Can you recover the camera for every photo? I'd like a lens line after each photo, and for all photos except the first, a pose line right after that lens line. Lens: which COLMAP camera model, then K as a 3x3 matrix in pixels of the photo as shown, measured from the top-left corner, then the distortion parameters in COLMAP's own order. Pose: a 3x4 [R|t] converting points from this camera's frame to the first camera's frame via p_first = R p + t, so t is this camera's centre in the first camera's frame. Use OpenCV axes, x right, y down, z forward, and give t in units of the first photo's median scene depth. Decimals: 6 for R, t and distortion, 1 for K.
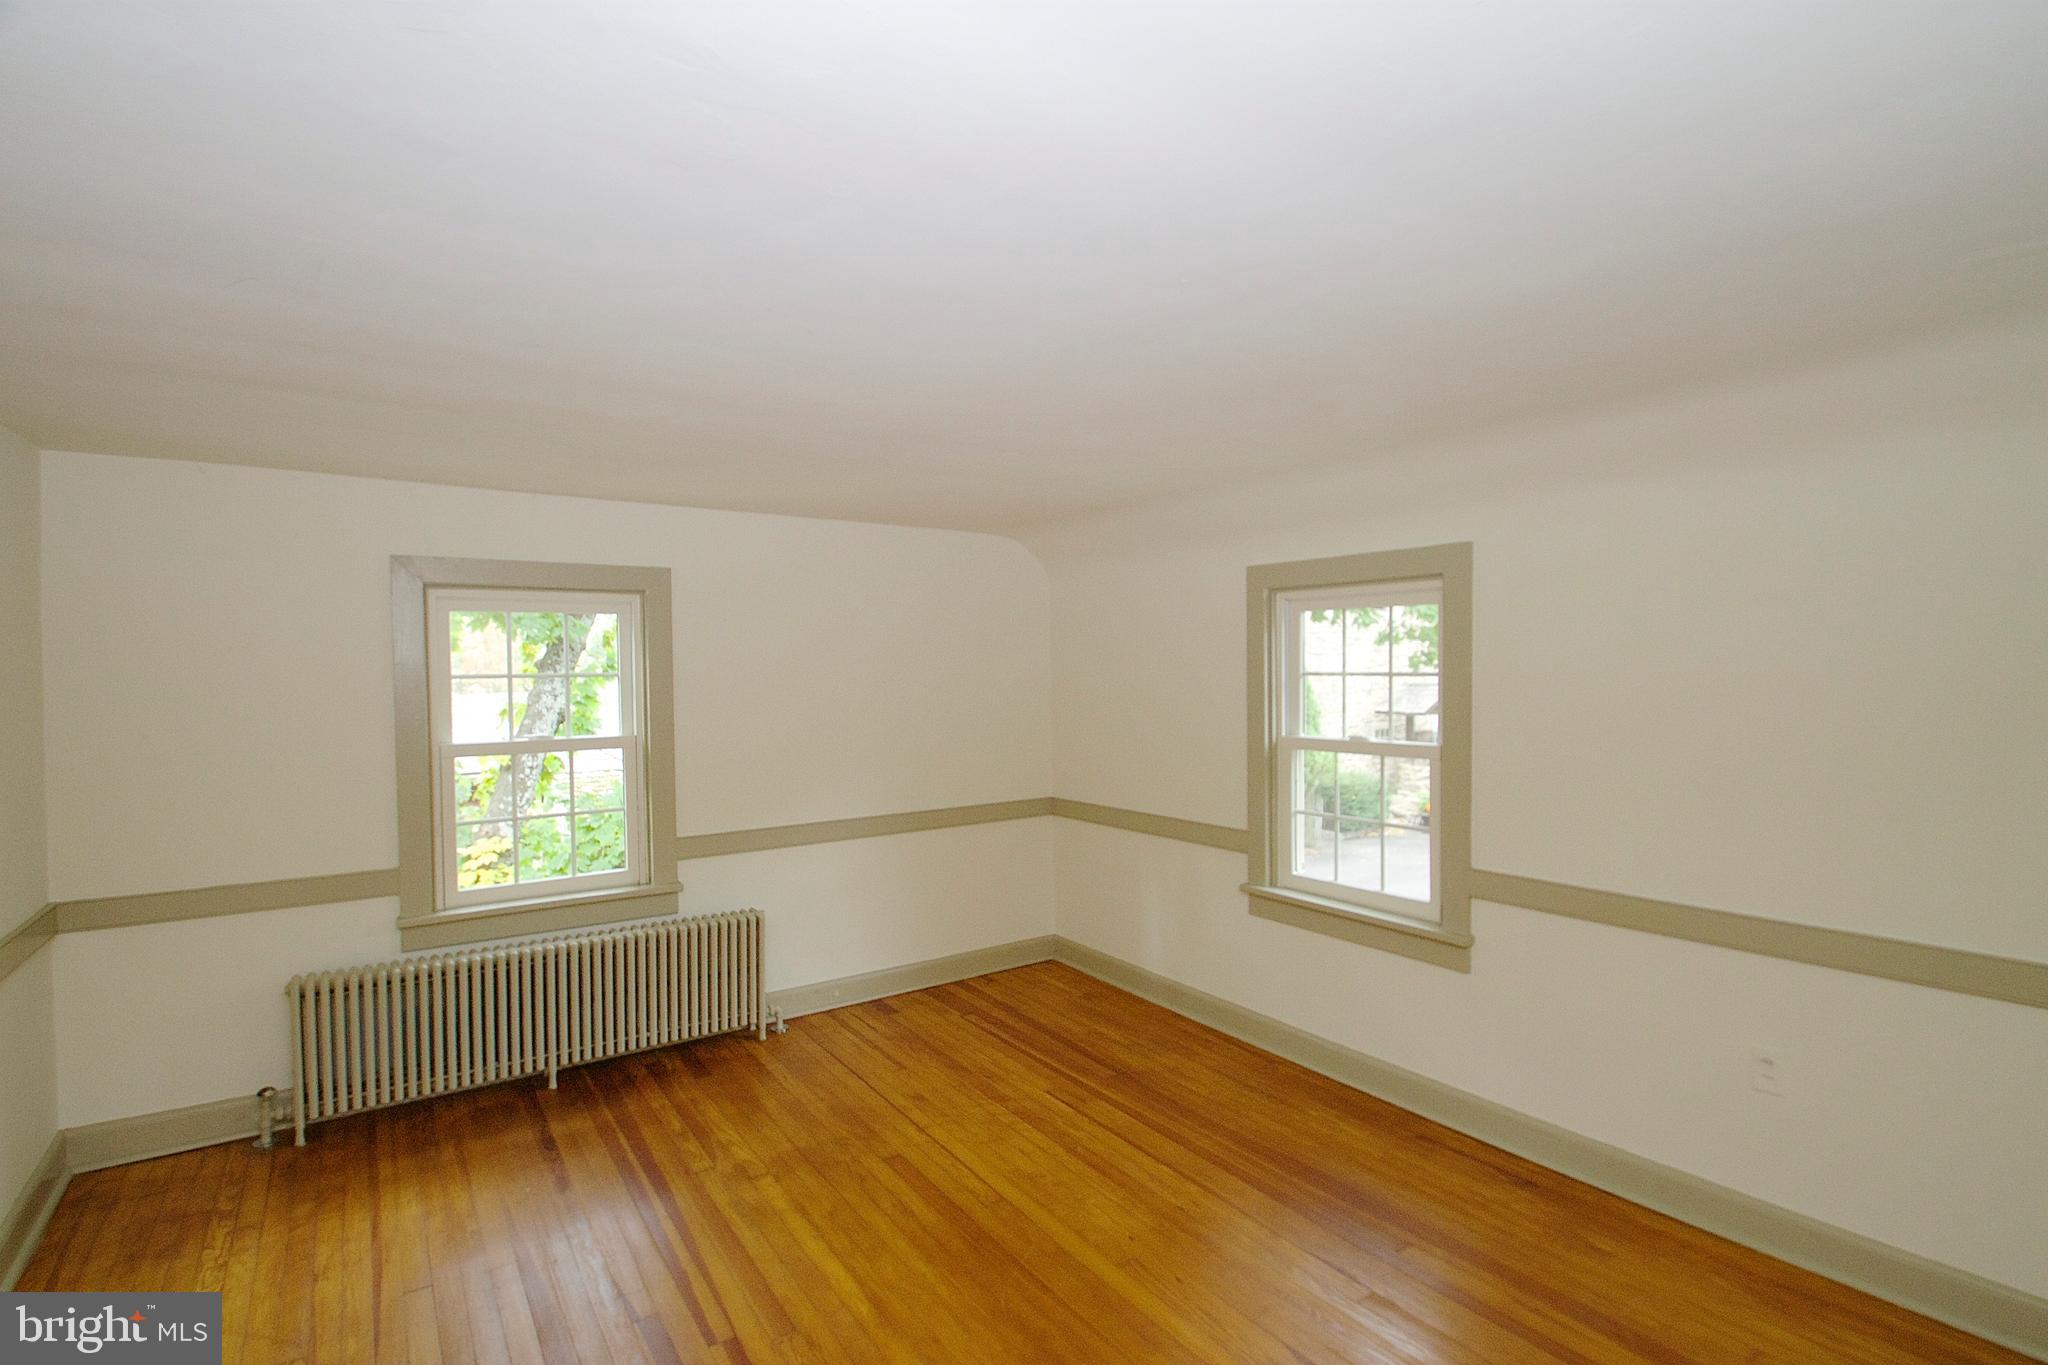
lens RADIAL K [[961.6, 0, 1032.6], [0, 961.6, 692.7], [0, 0, 1]] dist [0.015780, -0.016278]
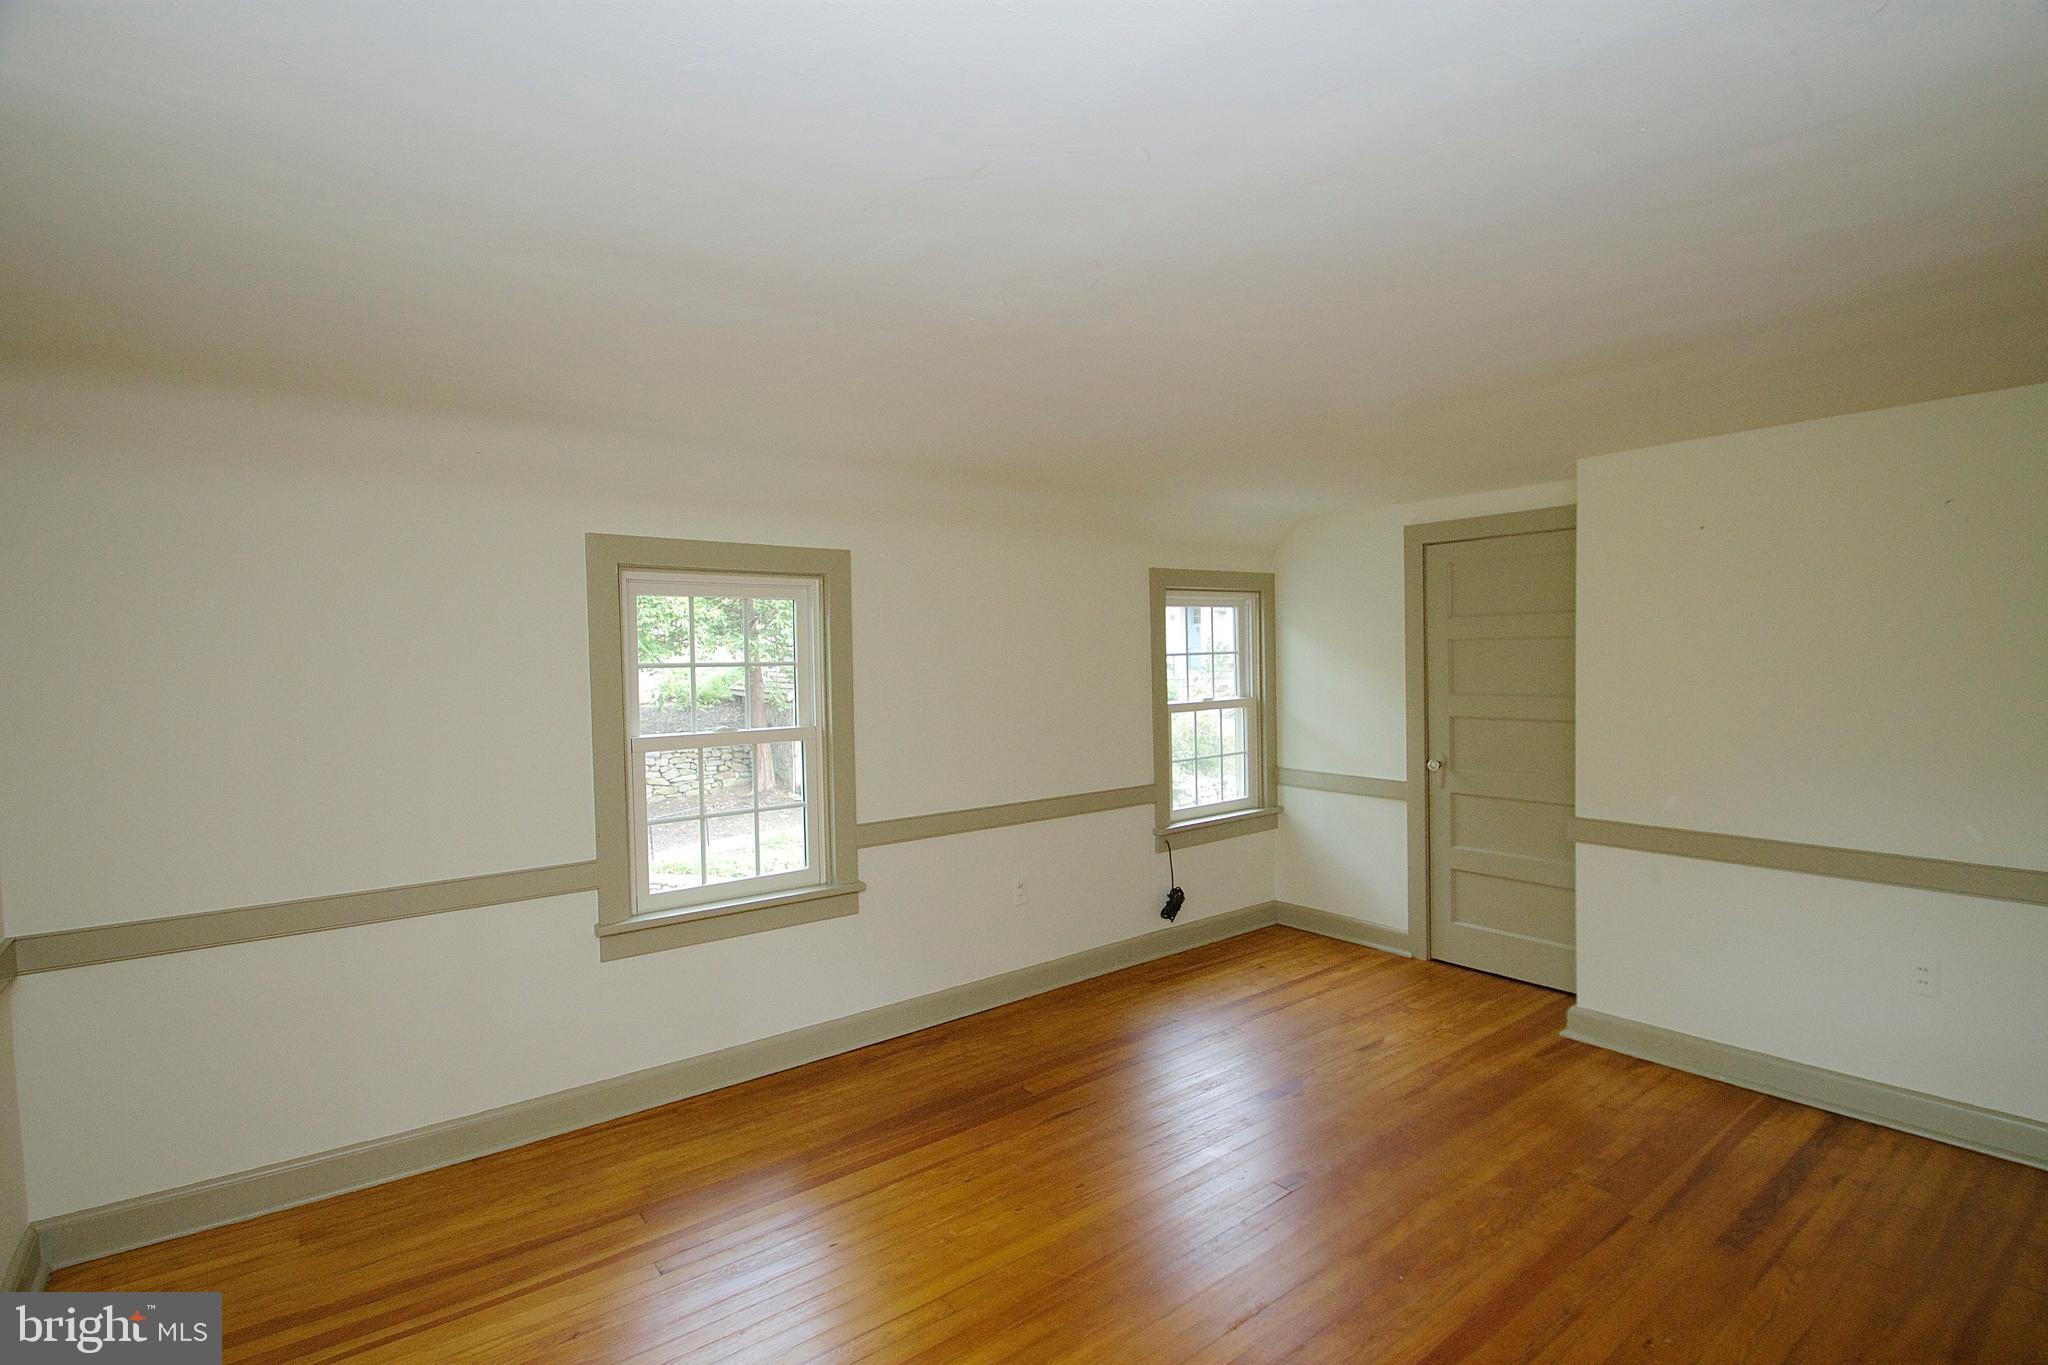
lens RADIAL K [[961.6, 0, 1032.6], [0, 961.6, 692.7], [0, 0, 1]] dist [0.015780, -0.016278]
pose [[-0.046566, -0.031879, 0.998406, -0.643459], [0.039657, 0.998644, 0.033736, -0.010731], [-0.998128, 0.041165, -0.045238, 0.720582]]
